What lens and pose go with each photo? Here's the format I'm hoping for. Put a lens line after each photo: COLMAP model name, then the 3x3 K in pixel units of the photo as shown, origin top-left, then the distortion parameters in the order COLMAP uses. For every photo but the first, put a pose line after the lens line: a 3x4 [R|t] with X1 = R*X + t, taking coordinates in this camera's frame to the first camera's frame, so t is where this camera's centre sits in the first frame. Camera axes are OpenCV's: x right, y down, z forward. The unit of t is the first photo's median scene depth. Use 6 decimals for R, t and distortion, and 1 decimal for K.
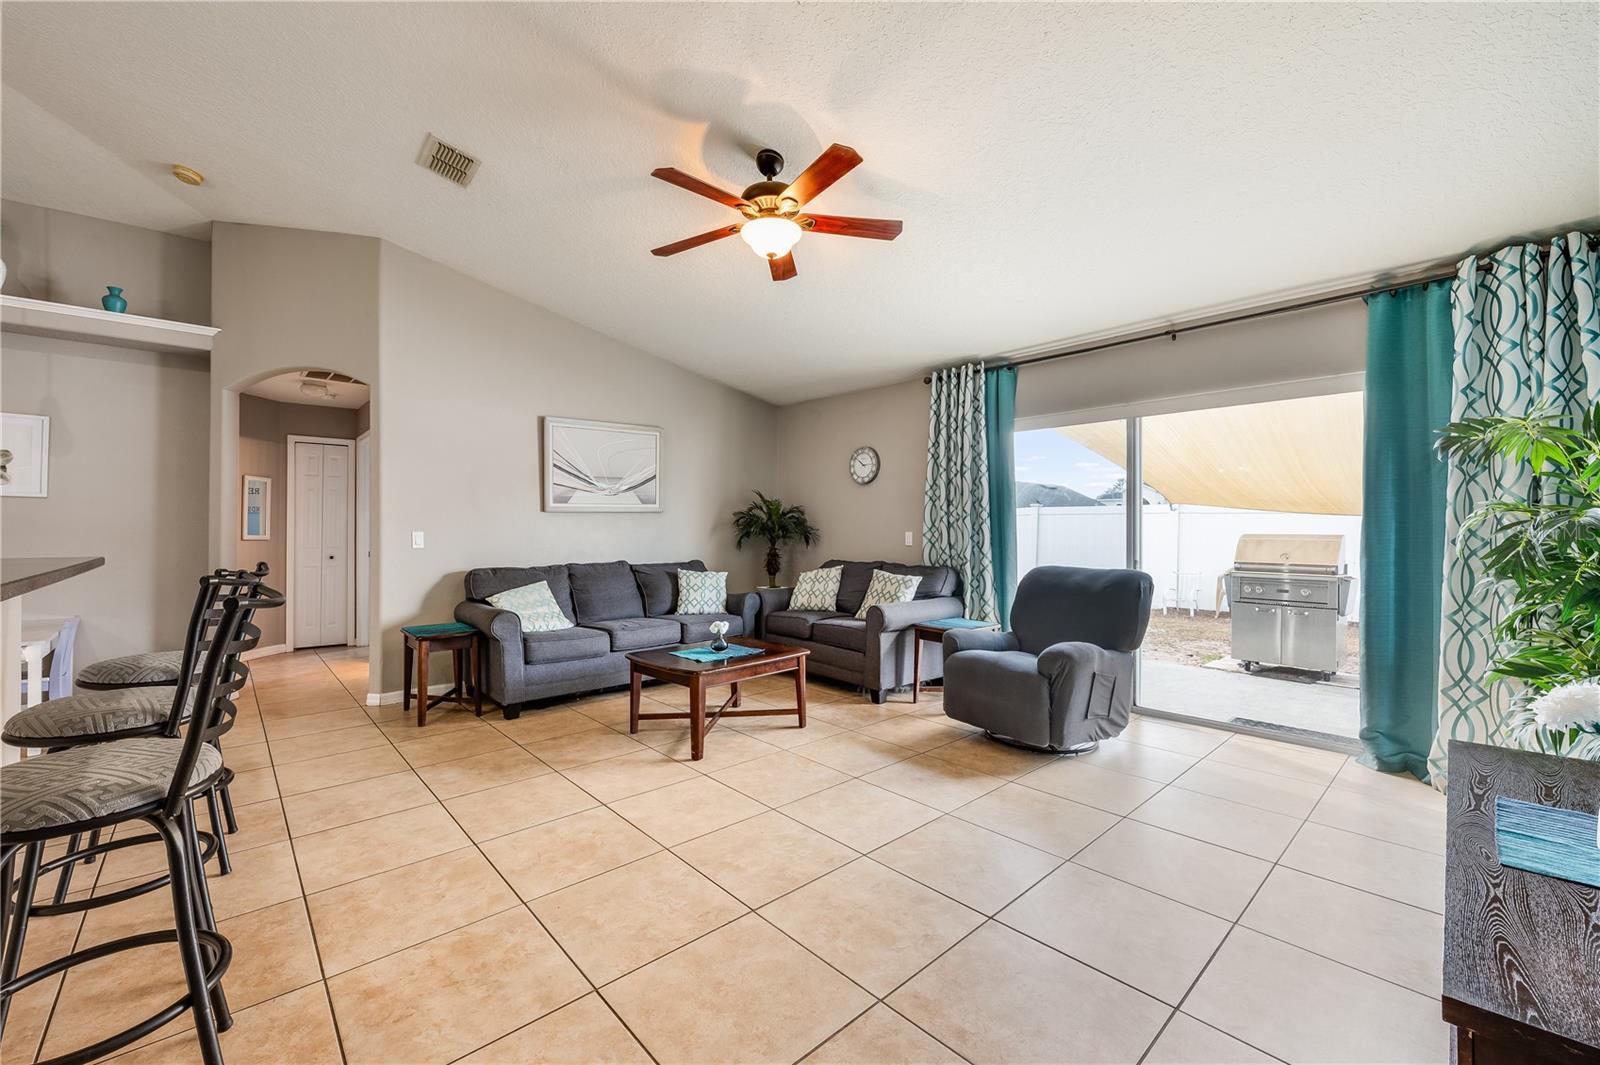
lens RADIAL K [[633.9, 0, 794.4], [0, 633.9, 530.2], [0, 0, 1]] dist [-0.000544, -0.000390]
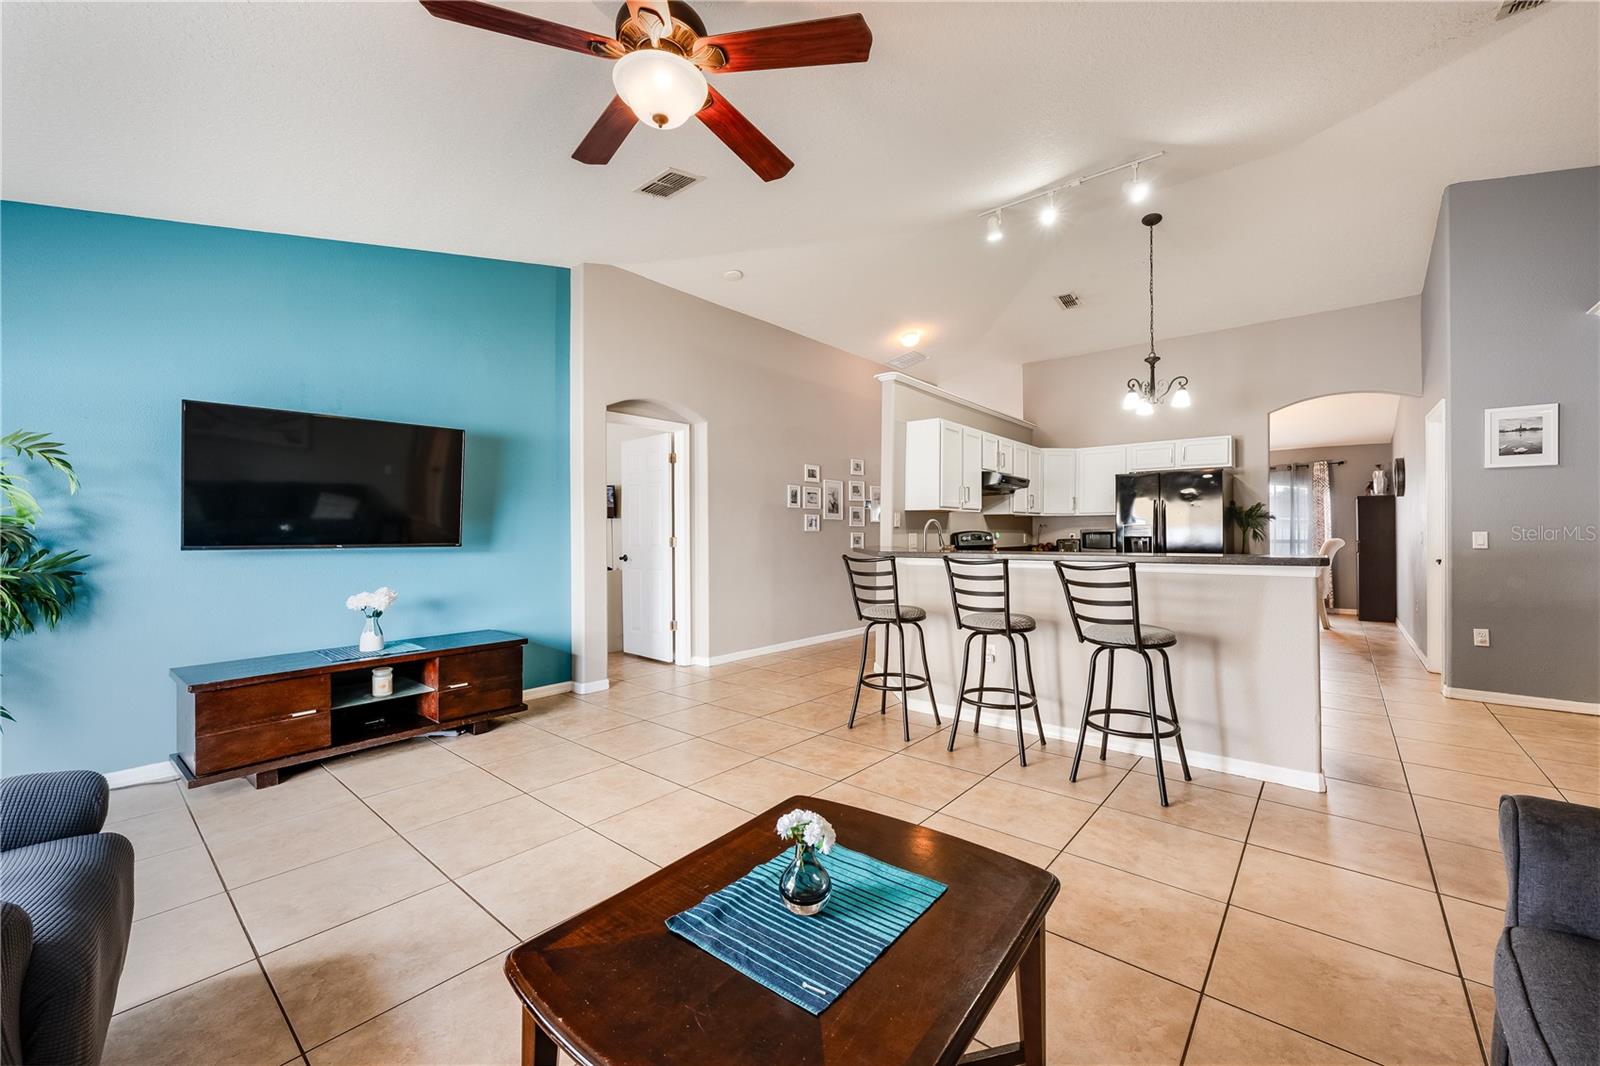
lens RADIAL K [[633.9, 0, 794.4], [0, 633.9, 530.7], [0, 0, 1]] dist [-0.000544, -0.000390]
pose [[-0.992055, 0.004954, -0.125711, -0.087569], [0.004931, 0.999988, 0.000494, -0.005819], [0.125711, -0.000130, -0.992067, 1.634014]]
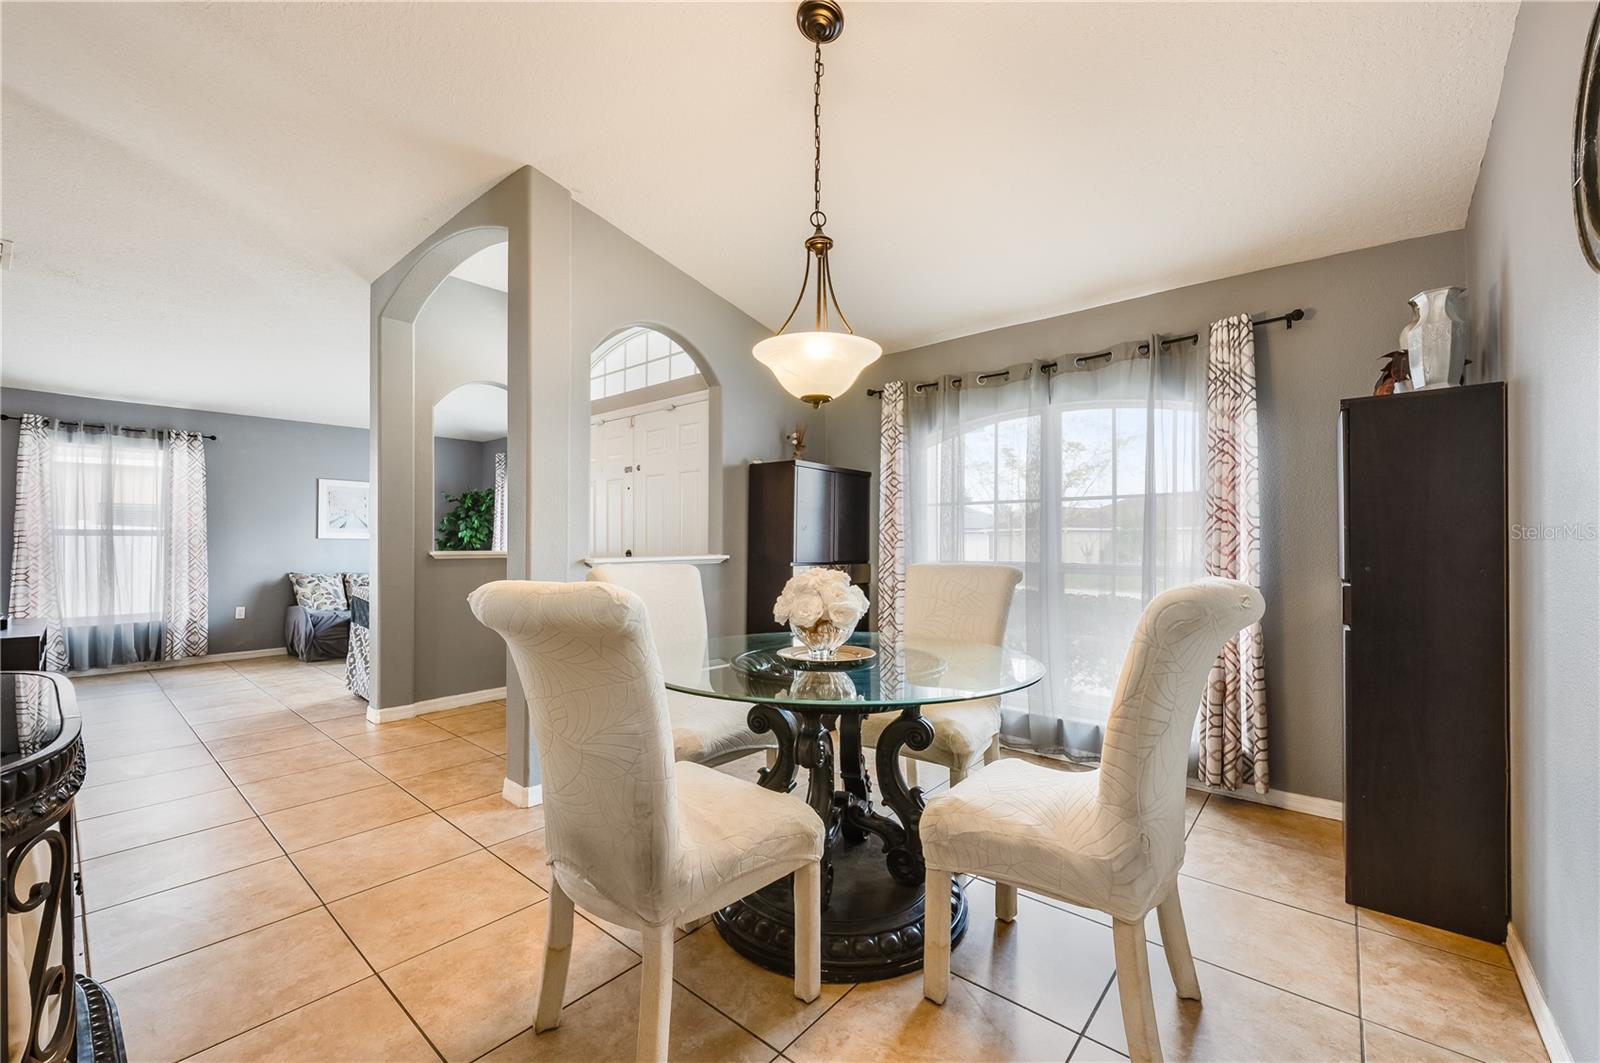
lens RADIAL K [[633.9, 0, 794.4], [0, 633.9, 529.2], [0, 0, 1]] dist [-0.000544, -0.000390]
pose [[-0.992717, -0.004142, -0.120403, -2.197210], [-0.004209, 0.999991, 0.000304, -0.005477], [0.120400, 0.000808, -0.992725, -0.185761]]
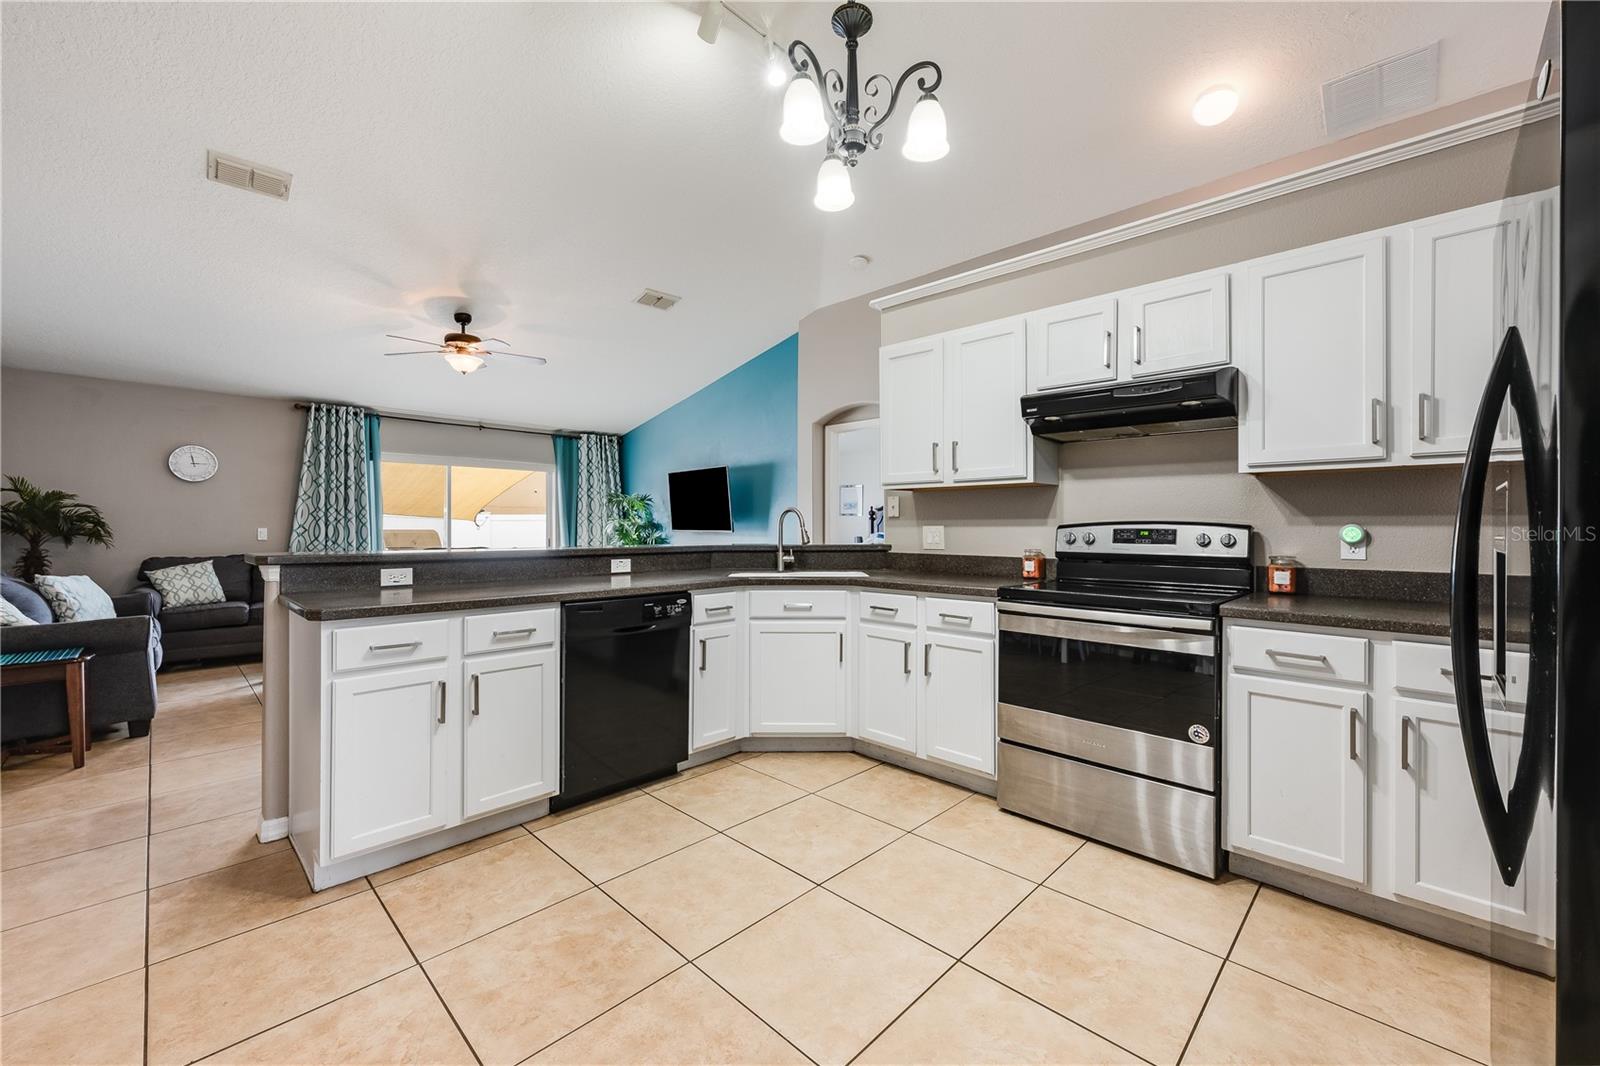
lens RADIAL K [[633.9, 0, 794.4], [0, 633.9, 530.7], [0, 0, 1]] dist [-0.000544, -0.000390]
pose [[-0.053038, -0.003824, 0.998585, -1.814244], [0.002548, 0.999989, 0.003965, 0.008863], [-0.998589, 0.002755, -0.053028, 0.167863]]
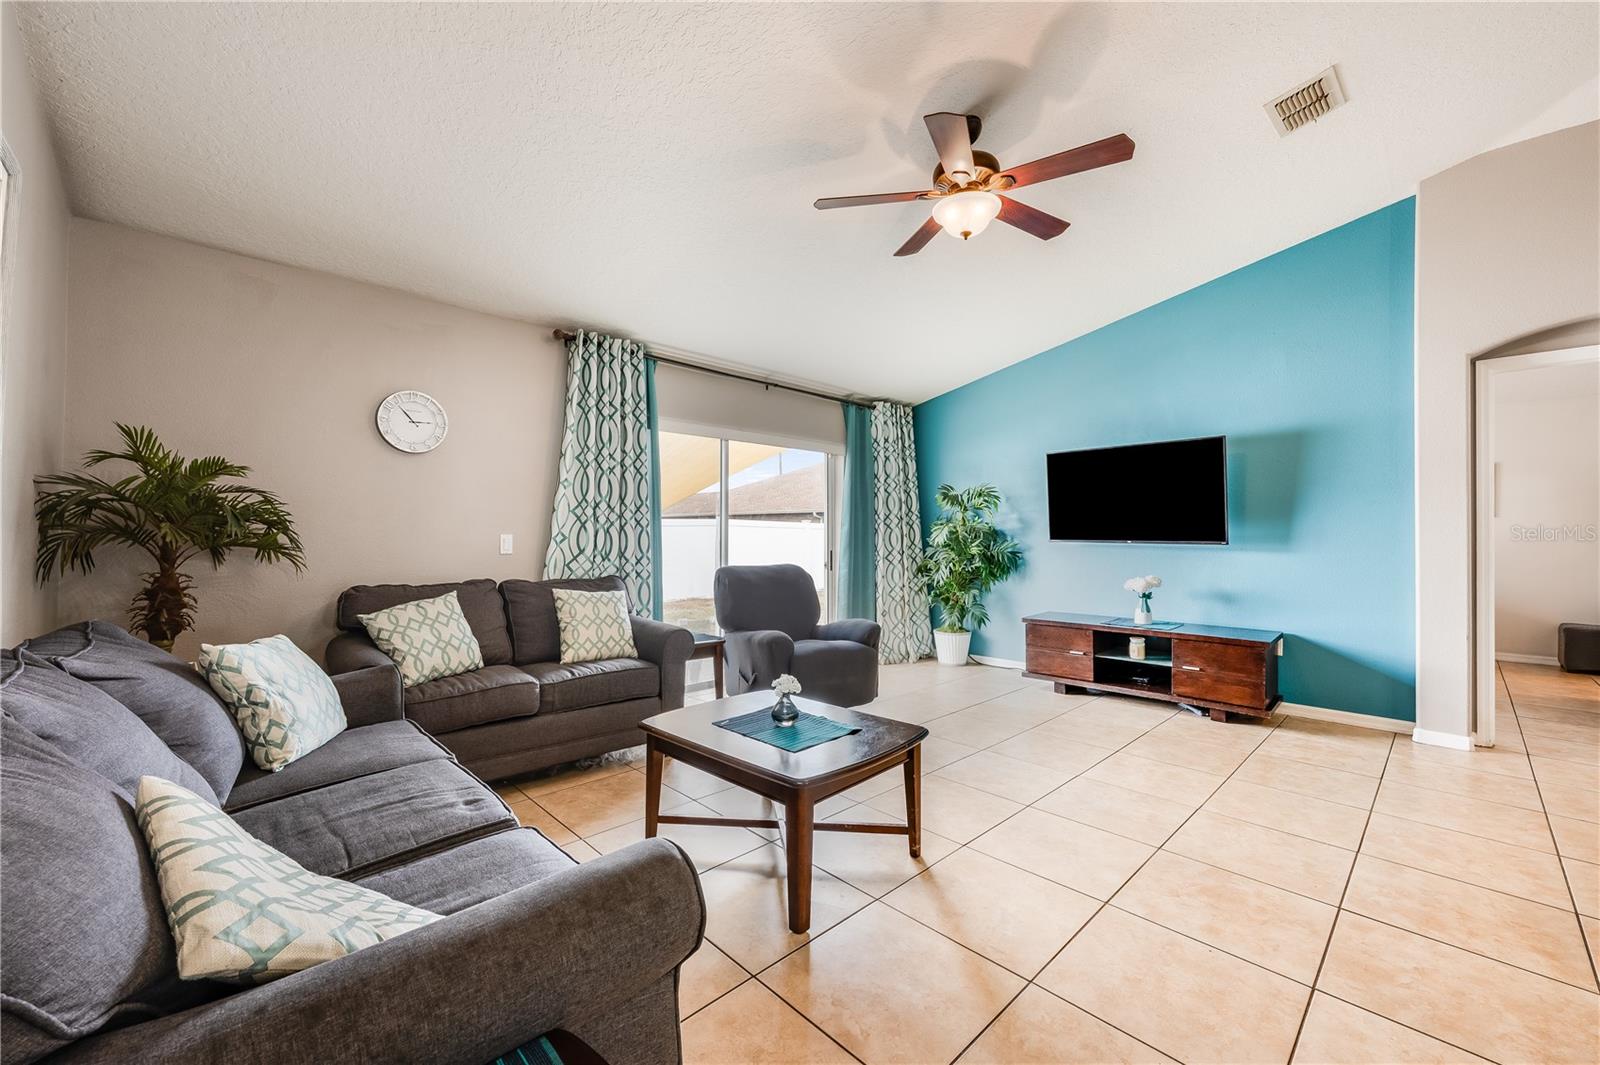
lens RADIAL K [[633.9, 0, 794.4], [0, 633.9, 530.2], [0, 0, 1]] dist [-0.000544, -0.000390]
pose [[-0.018910, 0.007861, 0.999790, -0.925282], [-0.002807, 0.999965, -0.007916, 0.005112], [-0.999817, -0.002956, -0.018887, 1.233311]]
